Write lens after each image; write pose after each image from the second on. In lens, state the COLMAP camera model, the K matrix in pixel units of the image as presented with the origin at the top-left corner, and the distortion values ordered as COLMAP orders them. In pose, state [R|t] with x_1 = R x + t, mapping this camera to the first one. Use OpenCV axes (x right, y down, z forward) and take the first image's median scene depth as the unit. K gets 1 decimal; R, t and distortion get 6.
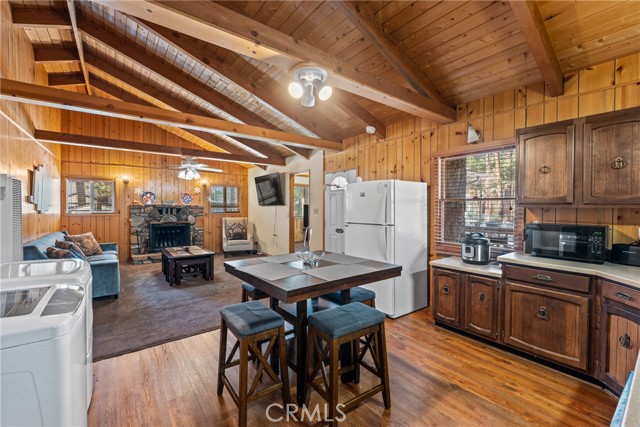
lens RADIAL K [[270.3, 0, 318.7], [0, 270.3, 210.3], [0, 0, 1]] dist [0.000807, -0.000121]
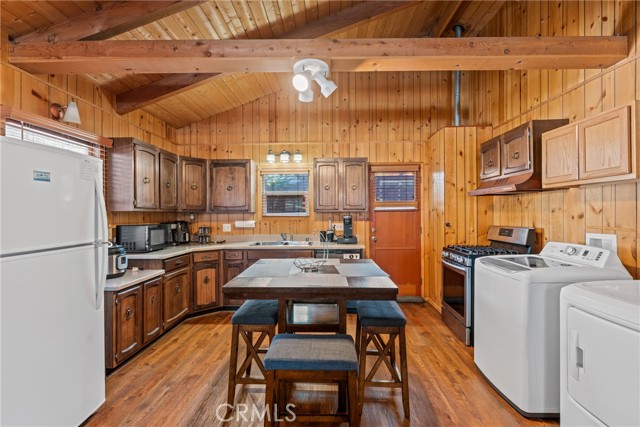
lens RADIAL K [[299.7, 0, 319.2], [0, 299.7, 213.2], [0, 0, 1]] dist [0.001231, -0.000825]
pose [[-0.777157, 0.001500, 0.629305, -0.222481], [0.008723, 0.999927, 0.008389, -0.002563], [-0.629246, 0.012009, -0.777113, 0.563594]]
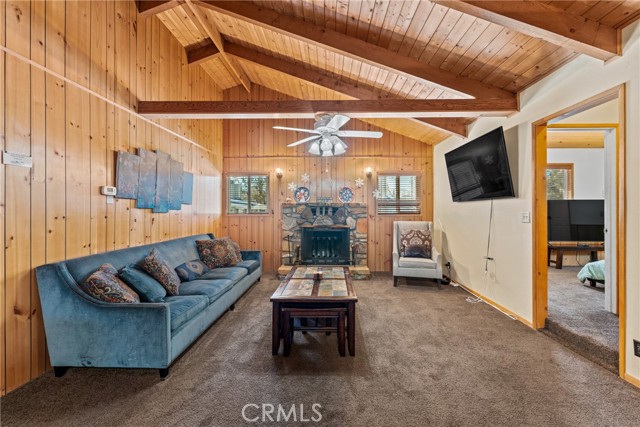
lens RADIAL K [[258.5, 0, 325.2], [0, 258.5, 210.3], [0, 0, 1]] dist [-0.000836, -0.000210]
pose [[0.791563, -0.004915, -0.611068, -0.116040], [-0.001517, 0.999949, -0.010007, 0.008483], [0.611086, 0.008848, 0.791515, 0.457940]]
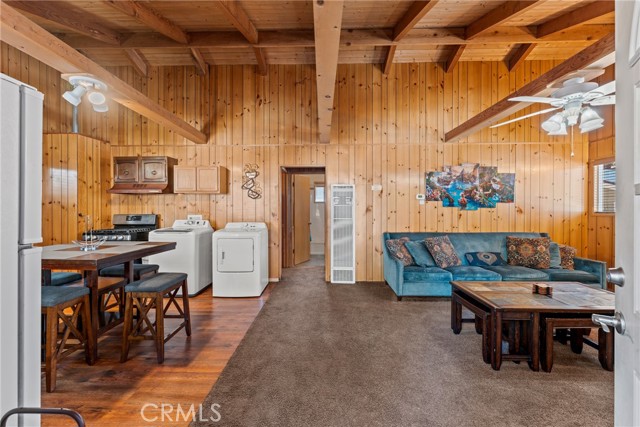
lens RADIAL K [[258.5, 0, 318.0], [0, 258.5, 209.3], [0, 0, 1]] dist [-0.000836, -0.000210]
pose [[-0.621347, 0.001072, -0.783535, 0.071345], [-0.007550, 0.999944, 0.007355, 0.004759], [0.783499, 0.010486, -0.621304, 0.767617]]
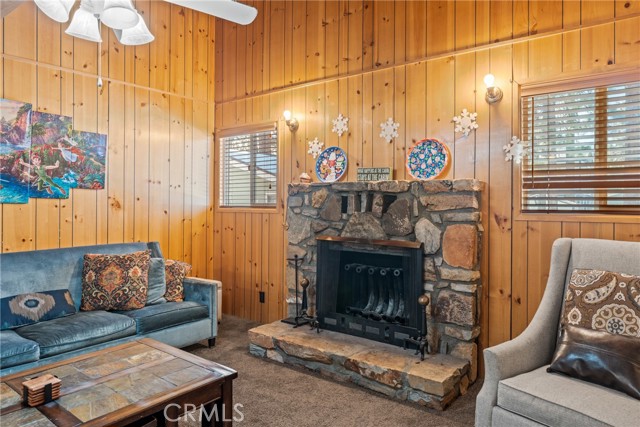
lens RADIAL K [[427.0, 0, 318.1], [0, 427.0, 198.2], [0, 0, 1]] dist [0.005716, -0.004187]
pose [[0.264613, -0.008747, -0.964315, -0.111775], [-0.011354, 0.999861, -0.012185, 0.004732], [0.964288, 0.014173, 0.264477, 0.874283]]
